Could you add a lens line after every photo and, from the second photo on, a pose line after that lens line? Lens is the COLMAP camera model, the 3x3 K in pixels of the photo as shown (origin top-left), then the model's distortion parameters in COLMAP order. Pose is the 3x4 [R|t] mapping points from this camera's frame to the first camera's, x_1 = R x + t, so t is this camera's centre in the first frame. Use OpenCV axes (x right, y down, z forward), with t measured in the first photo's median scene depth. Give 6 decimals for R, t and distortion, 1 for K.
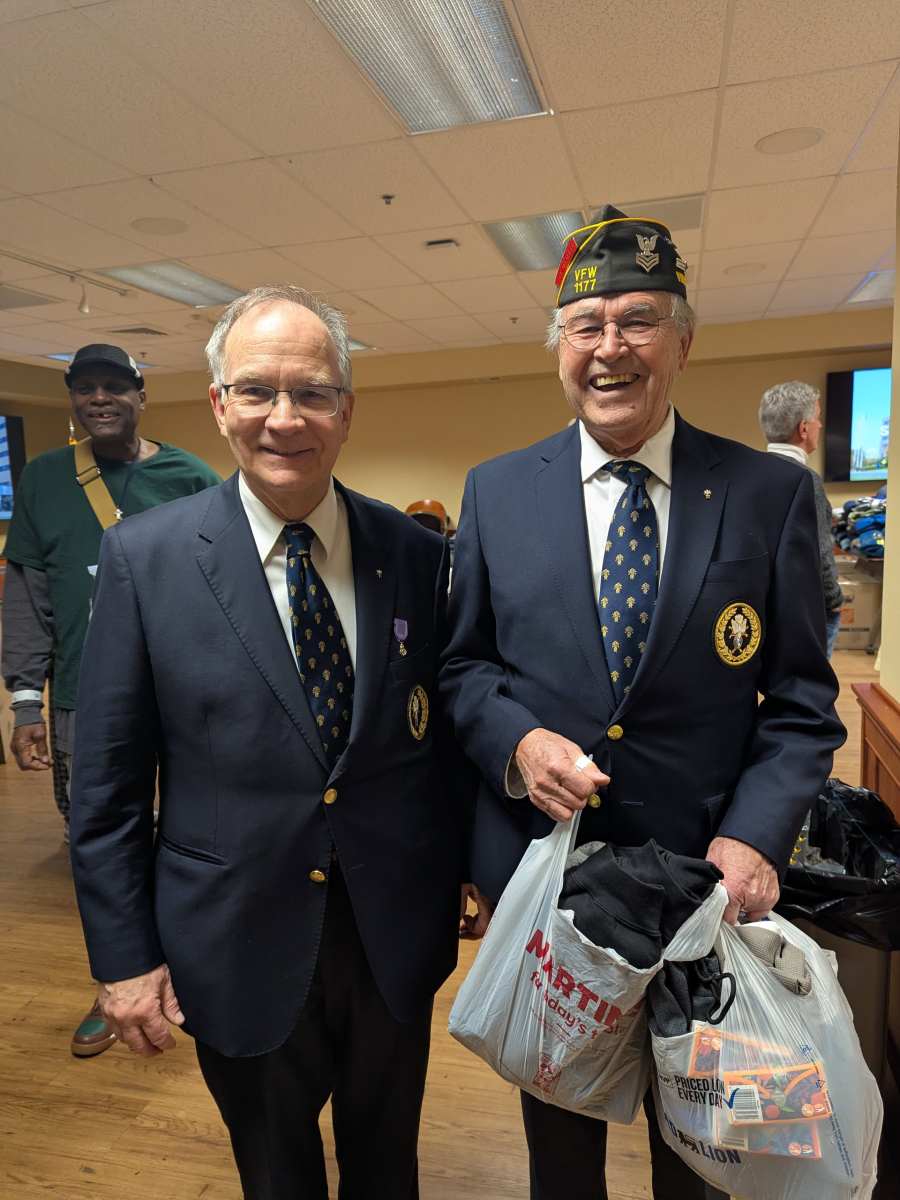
lens RADIAL K [[863.0, 0, 449.1], [0, 863.0, 601.3], [0, 0, 1]] dist [0.013114, -0.002900]
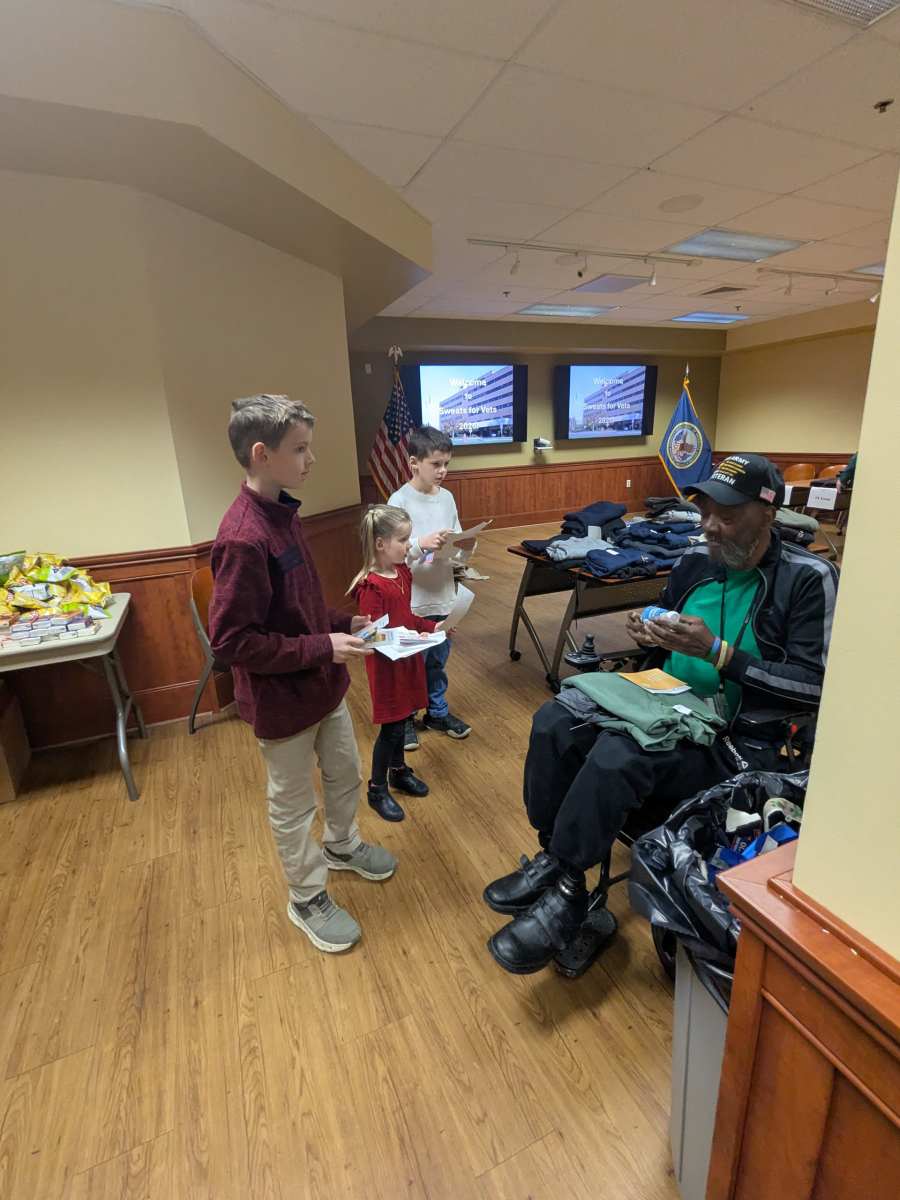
lens RADIAL K [[564.4, 0, 449.6], [0, 564.4, 598.8], [0, 0, 1]] dist [-0.002566, -0.000586]
pose [[0.618952, 0.232155, -0.750335, 0.181409], [-0.085687, 0.969575, 0.229306, -0.023713], [0.780741, -0.077635, 0.620013, 0.143966]]
